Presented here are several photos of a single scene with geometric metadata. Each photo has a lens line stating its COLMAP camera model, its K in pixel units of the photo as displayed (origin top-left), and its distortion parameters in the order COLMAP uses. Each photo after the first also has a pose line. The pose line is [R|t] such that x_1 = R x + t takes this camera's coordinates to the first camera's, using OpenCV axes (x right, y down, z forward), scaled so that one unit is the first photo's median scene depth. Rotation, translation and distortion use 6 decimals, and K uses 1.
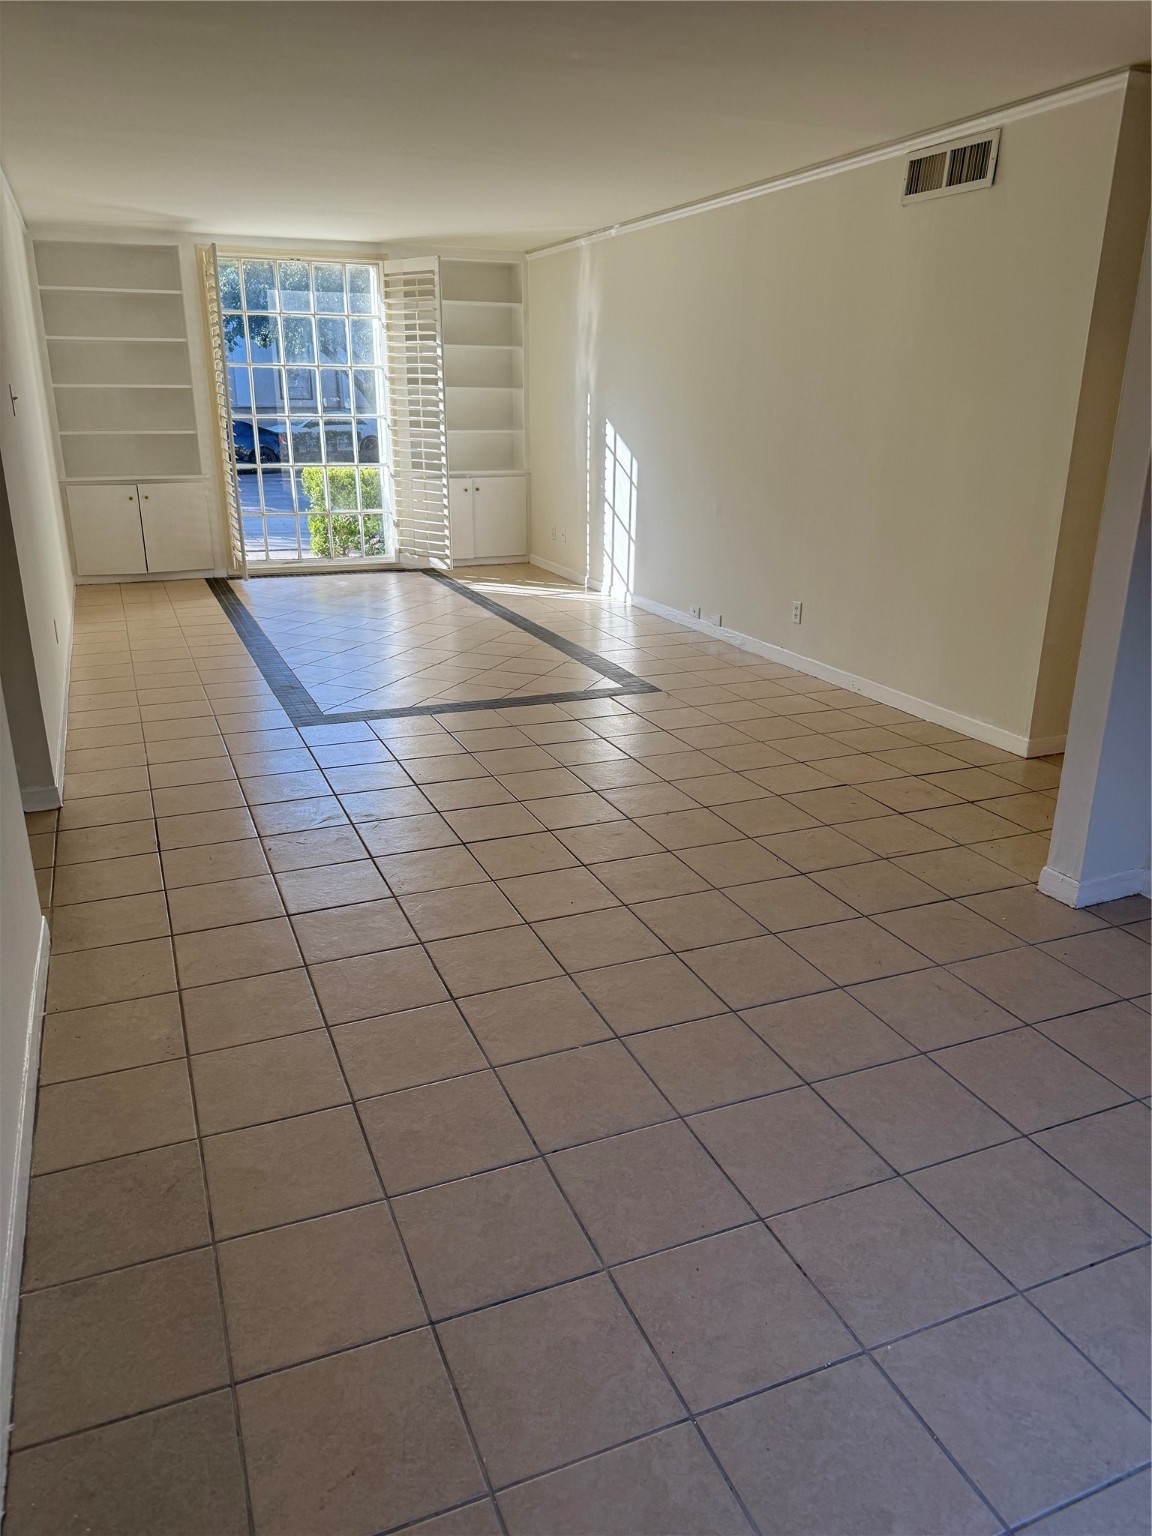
lens RADIAL K [[1078.0, 0, 576.9], [0, 1078.0, 763.7], [0, 0, 1]] dist [-0.002208, -0.014995]
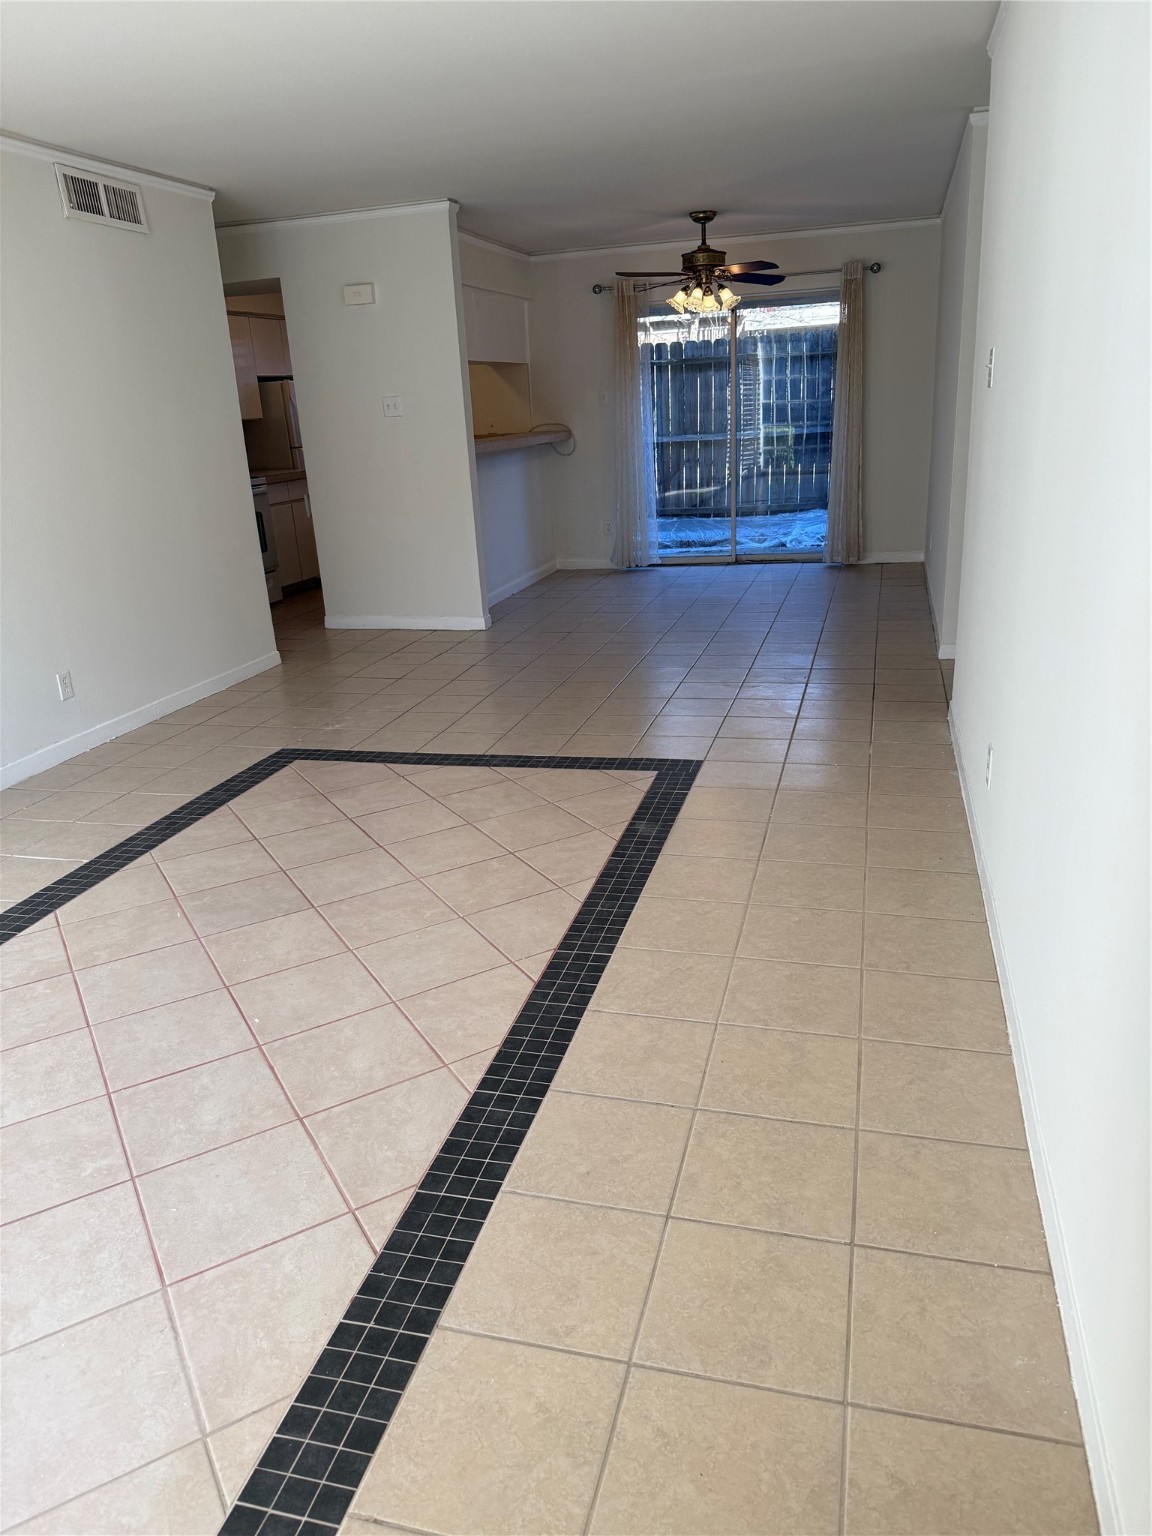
lens RADIAL K [[1078.0, 0, 581.6], [0, 1078.0, 782.6], [0, 0, 1]] dist [-0.002208, -0.014995]
pose [[-0.787869, -0.168175, 0.592435, -0.869877], [0.247700, 0.794210, 0.554865, -0.655644], [-0.563832, 0.583907, -0.584077, 1.948873]]
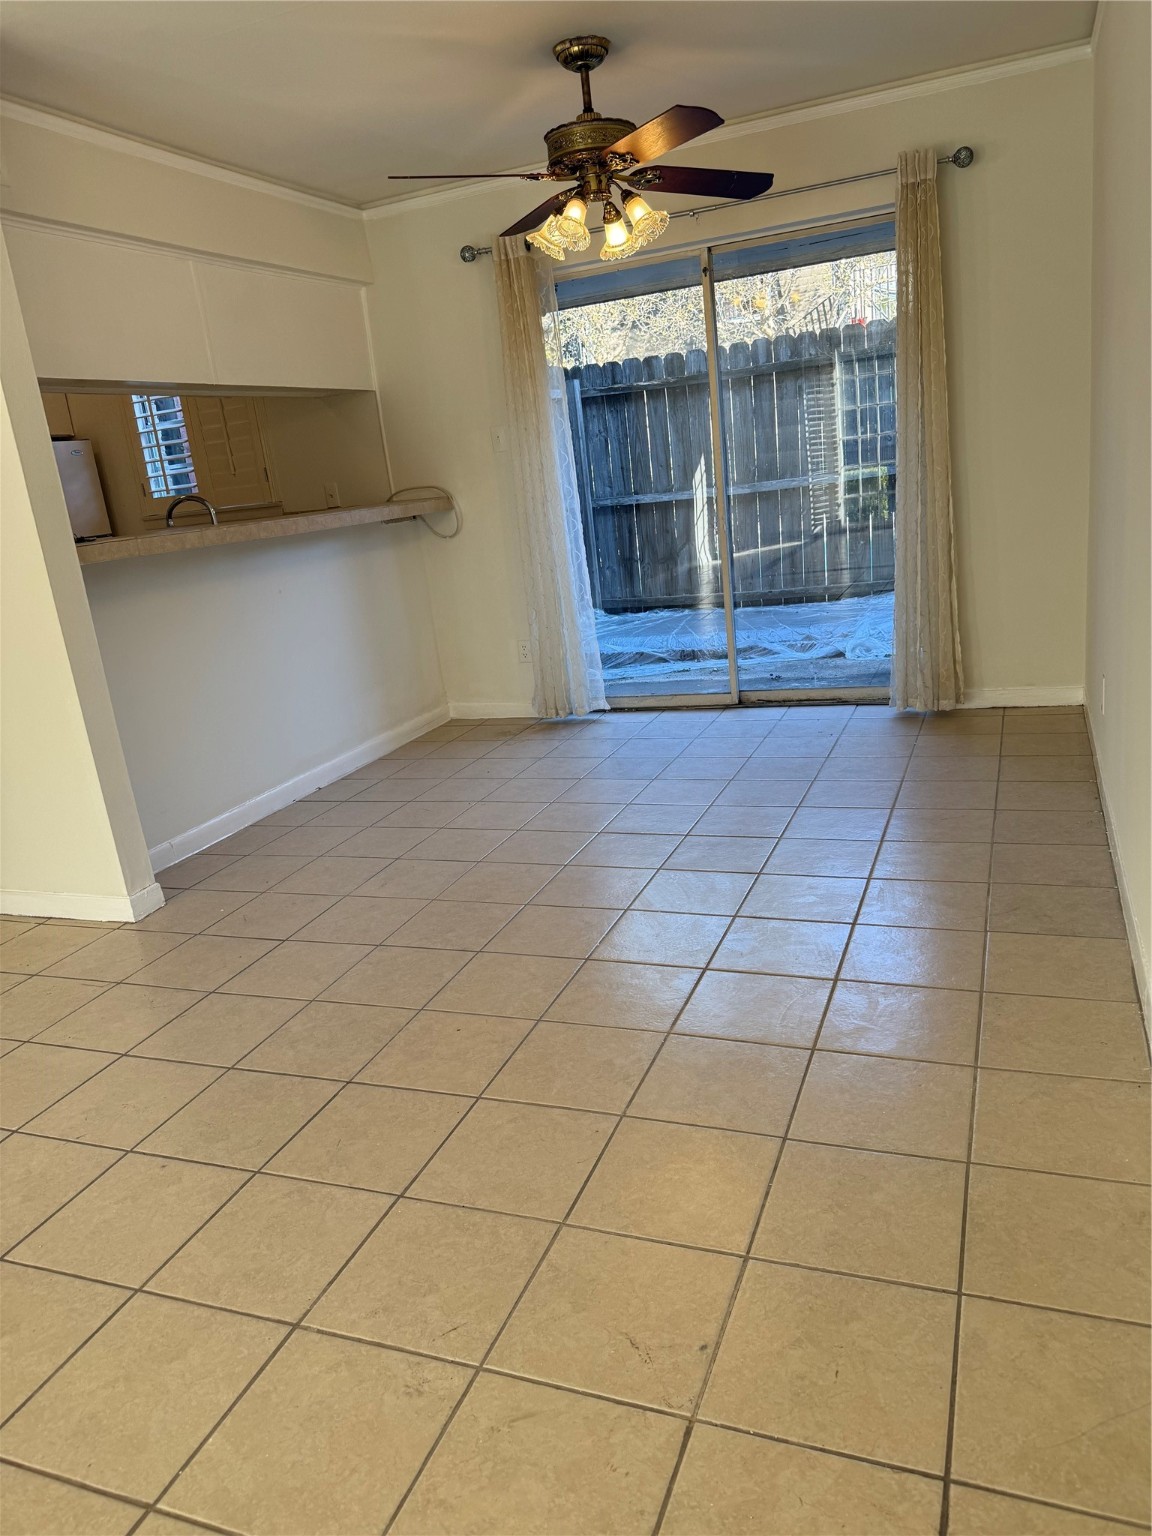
lens RADIAL K [[1078.0, 0, 570.3], [0, 1078.0, 763.1], [0, 0, 1]] dist [-0.002208, -0.014995]
pose [[-0.707847, -0.114636, 0.697001, -0.463699], [0.326785, 0.821654, 0.467008, -0.290673], [-0.626229, 0.558340, -0.544144, 1.015587]]
